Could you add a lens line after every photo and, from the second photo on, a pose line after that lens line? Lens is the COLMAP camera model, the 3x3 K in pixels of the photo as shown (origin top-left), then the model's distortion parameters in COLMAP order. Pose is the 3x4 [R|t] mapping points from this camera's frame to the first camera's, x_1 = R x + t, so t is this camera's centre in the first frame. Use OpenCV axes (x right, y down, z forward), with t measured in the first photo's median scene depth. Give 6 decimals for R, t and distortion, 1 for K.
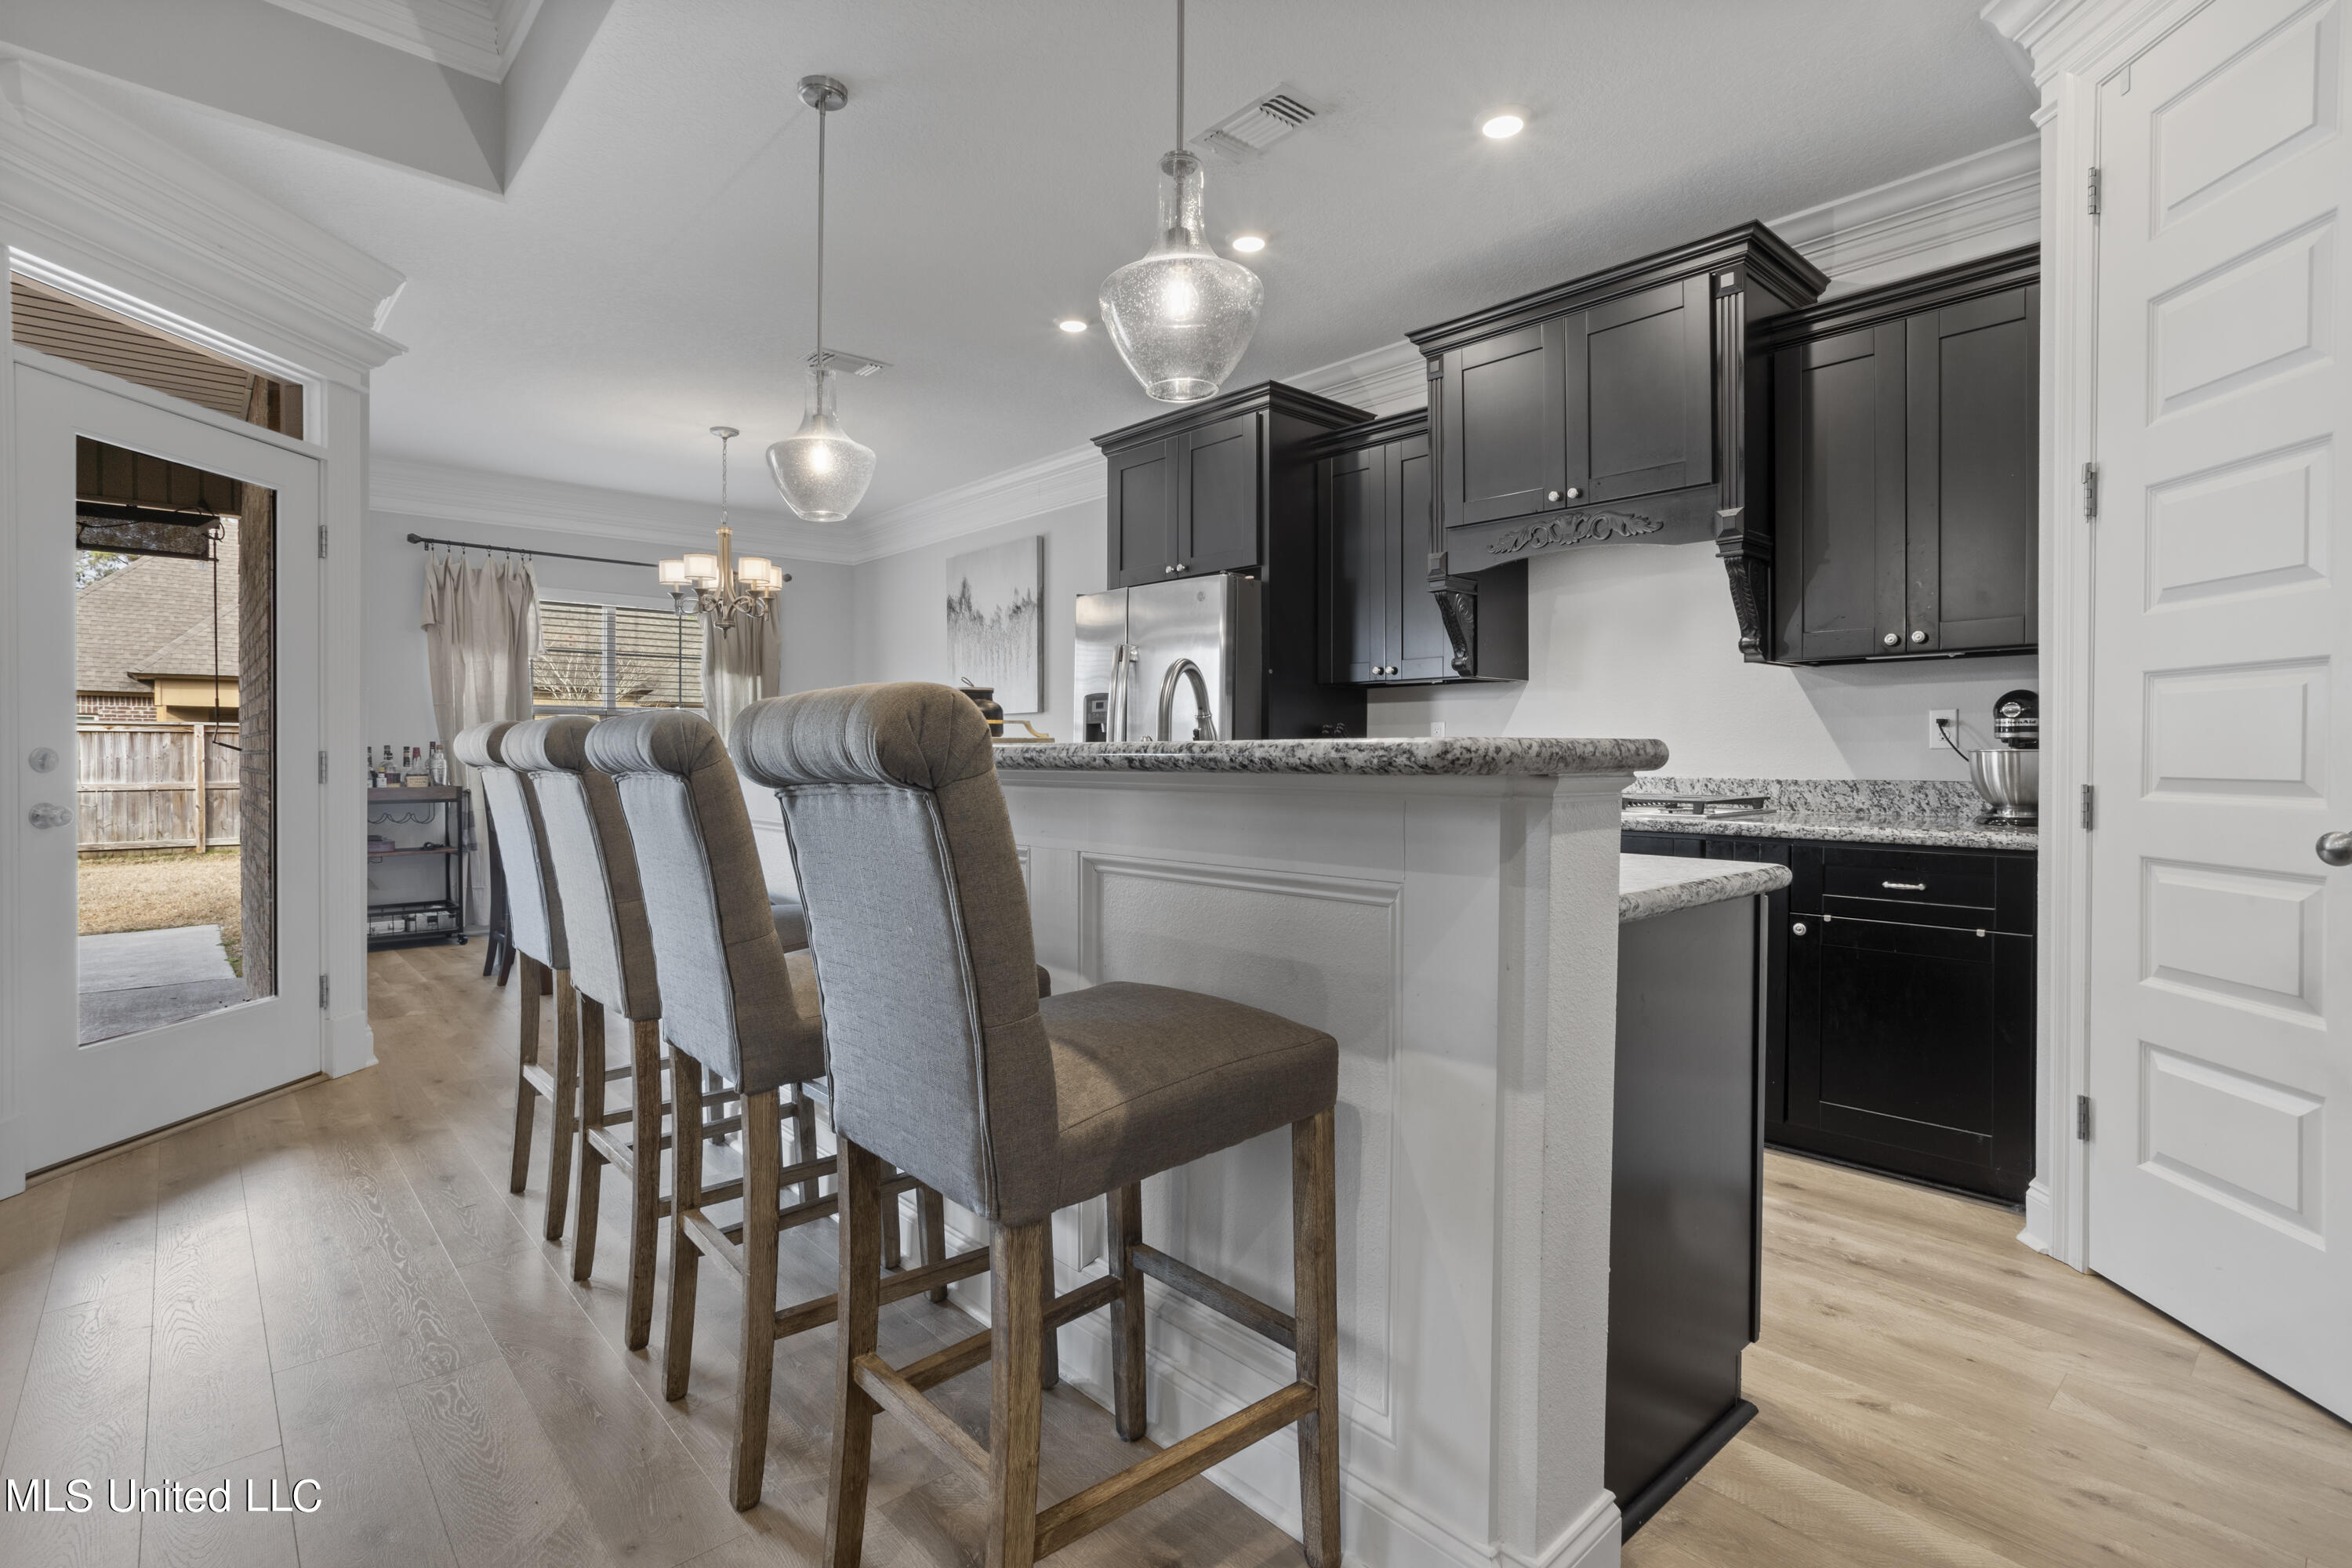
lens RADIAL K [[1146.4, 0, 1172.7], [0, 1146.4, 764.5], [0, 0, 1]] dist [-0.035164, 0.020684]
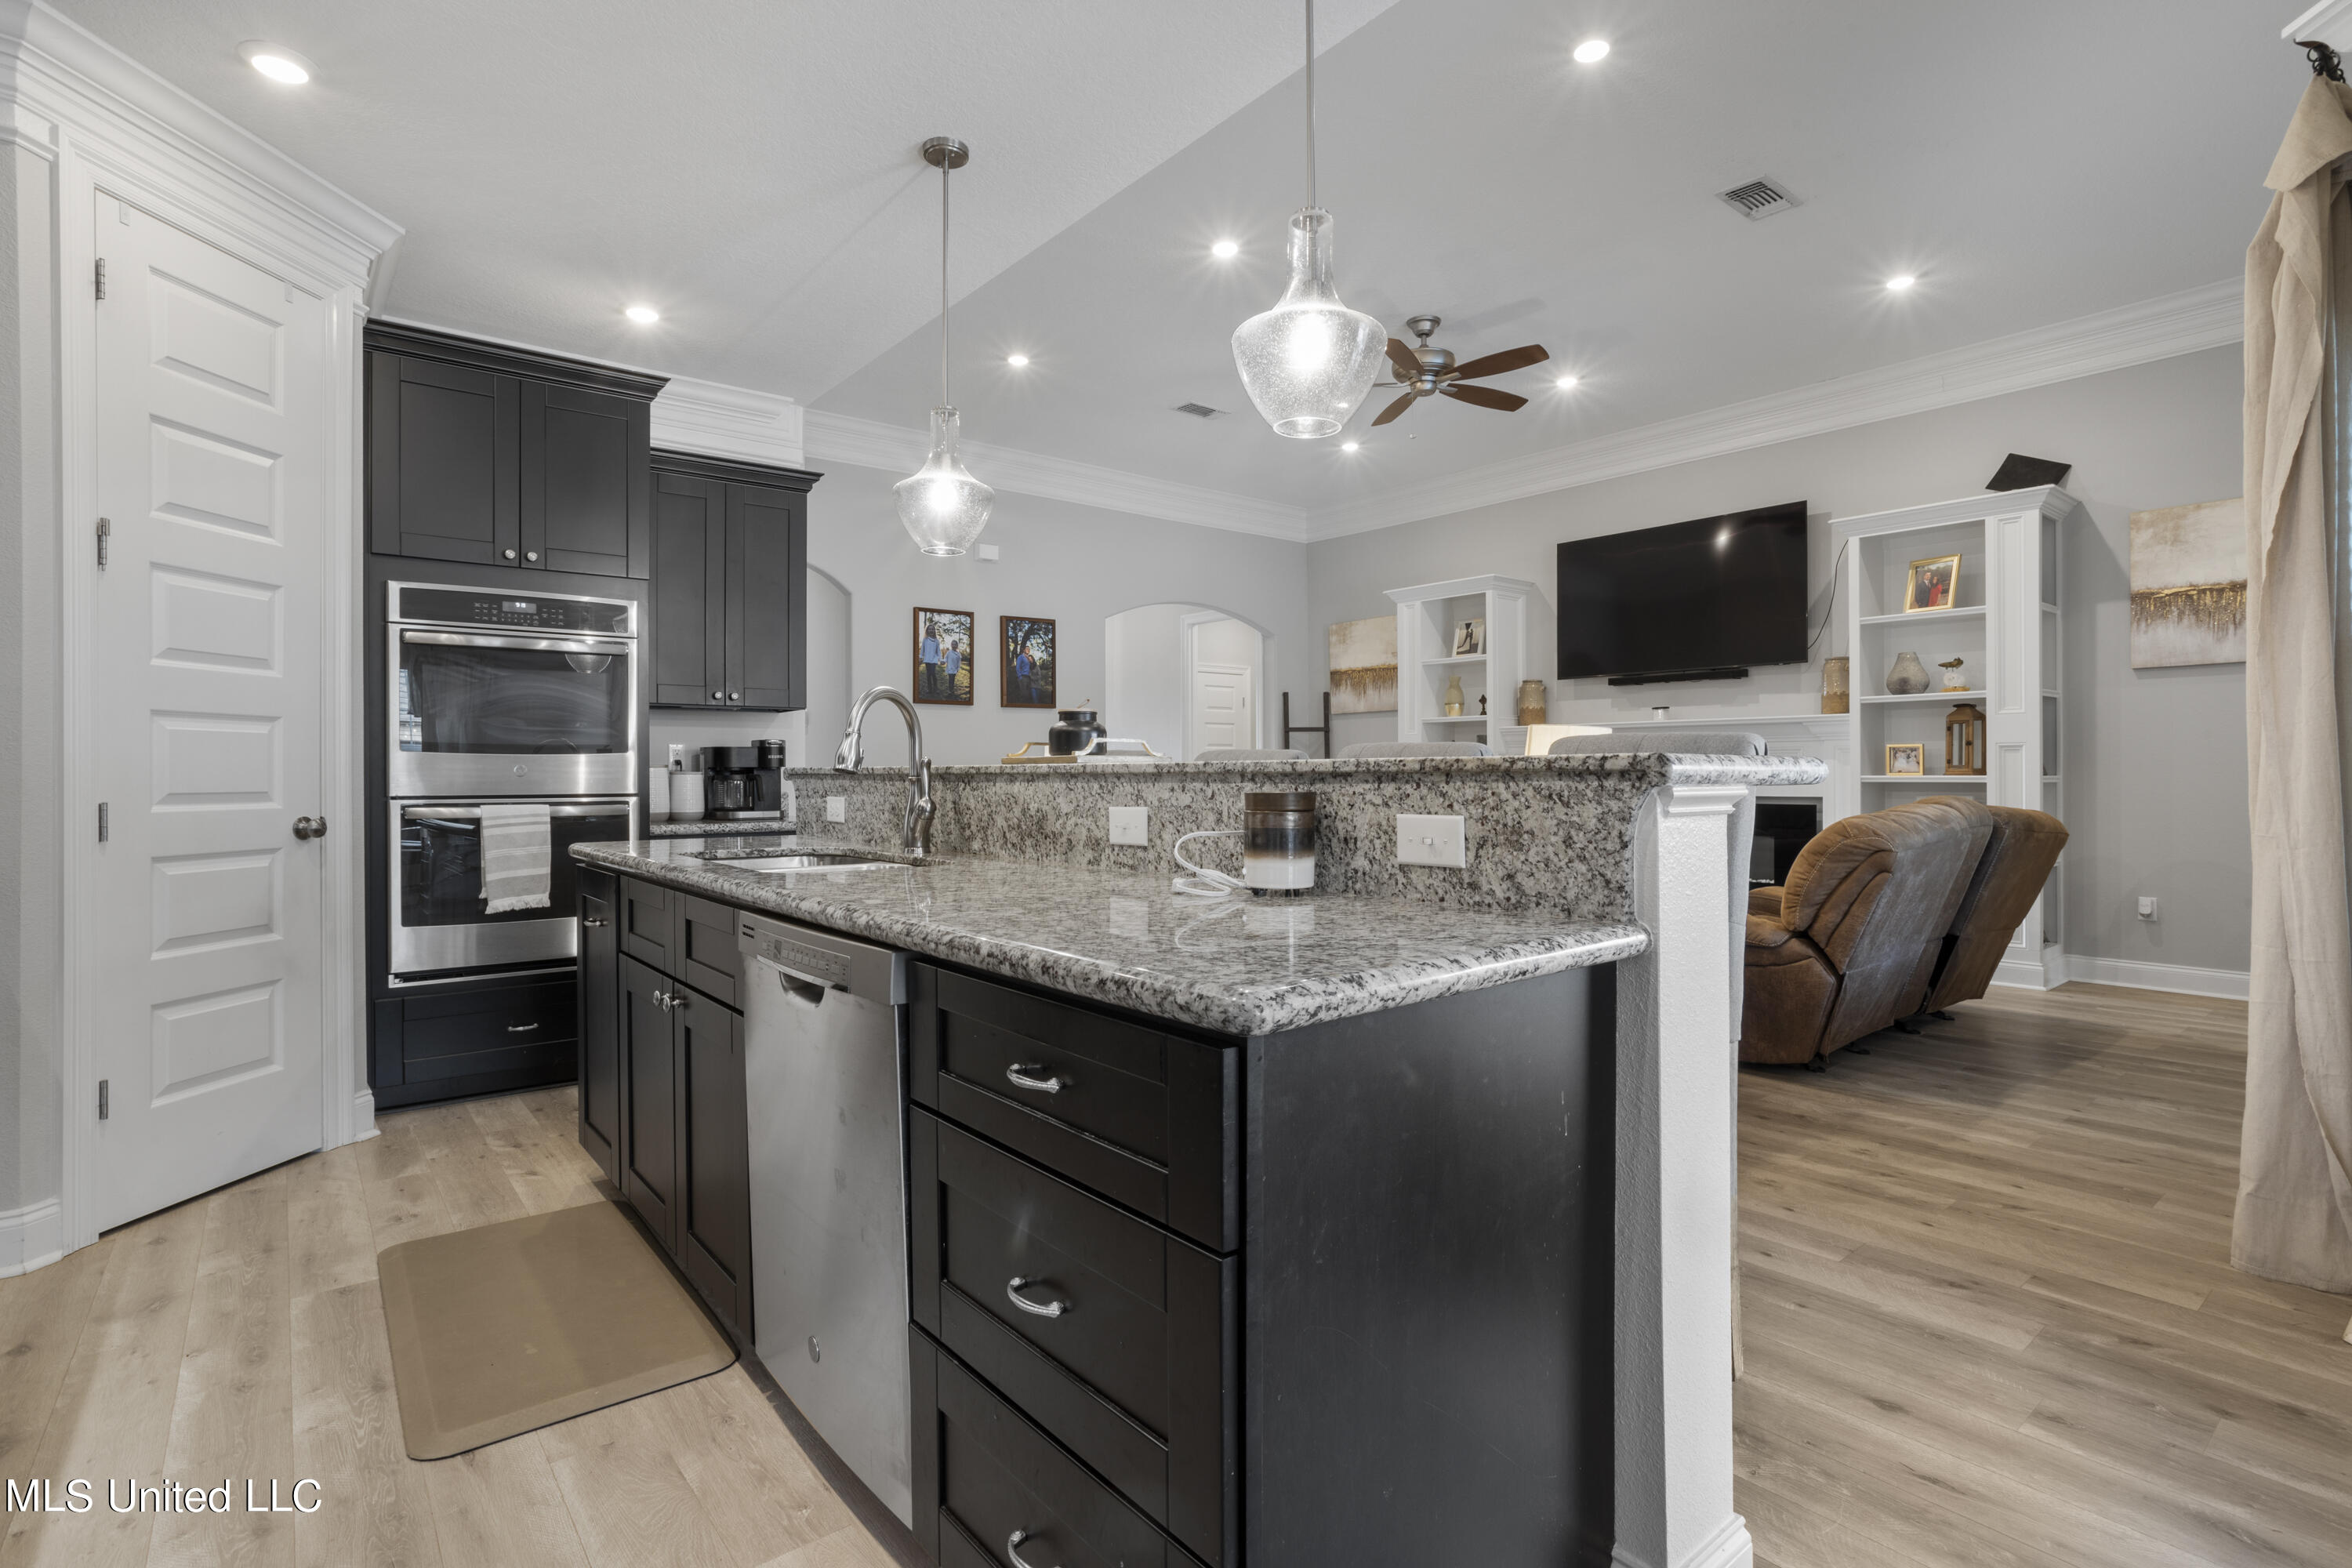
lens RADIAL K [[1146.4, 0, 1194.7], [0, 1146.4, 771.6], [0, 0, 1]] dist [-0.035164, 0.020684]
pose [[-0.999472, 0.003019, 0.032343, -0.224653], [0.003277, 0.999963, 0.007909, -0.013734], [-0.032318, 0.008011, -0.999446, 1.475969]]
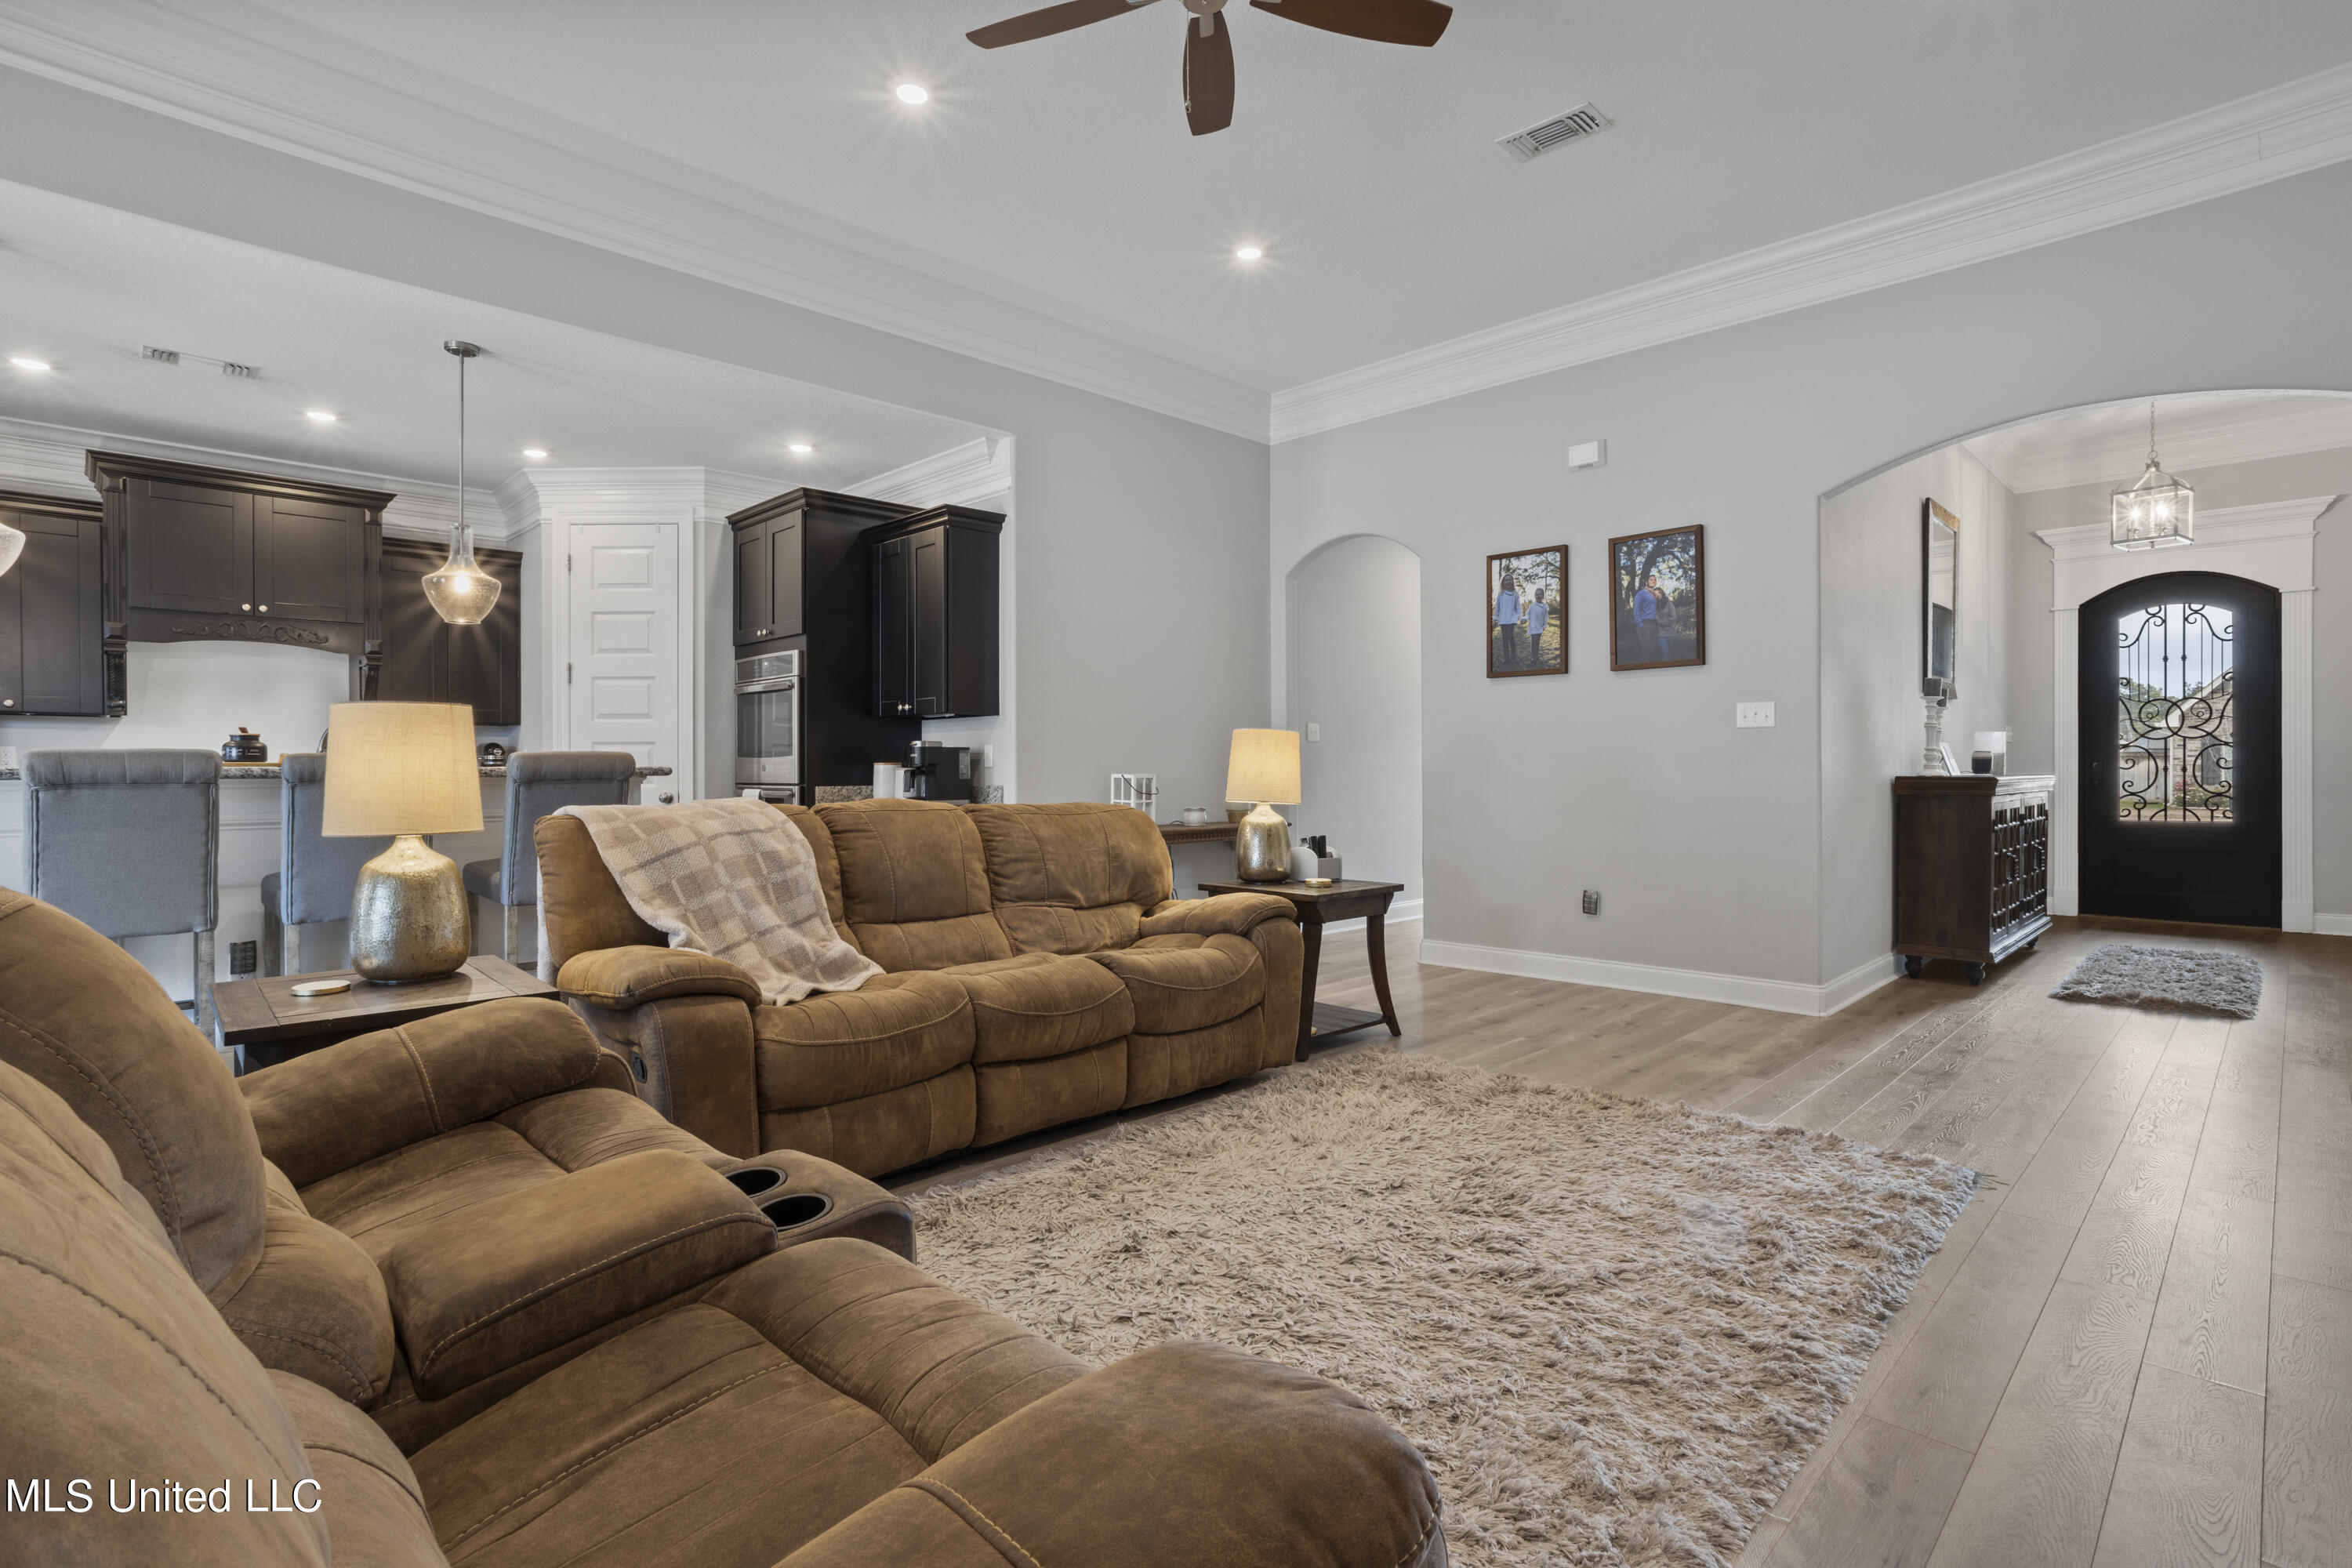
lens RADIAL K [[1146.4, 0, 1156.1], [0, 1146.4, 771.7], [0, 0, 1]] dist [-0.035164, 0.020684]
pose [[-0.050296, -0.000338, 0.998734, -1.364852], [0.012574, 0.999920, 0.000972, 0.003836], [-0.998655, 0.012606, -0.050288, -0.181650]]
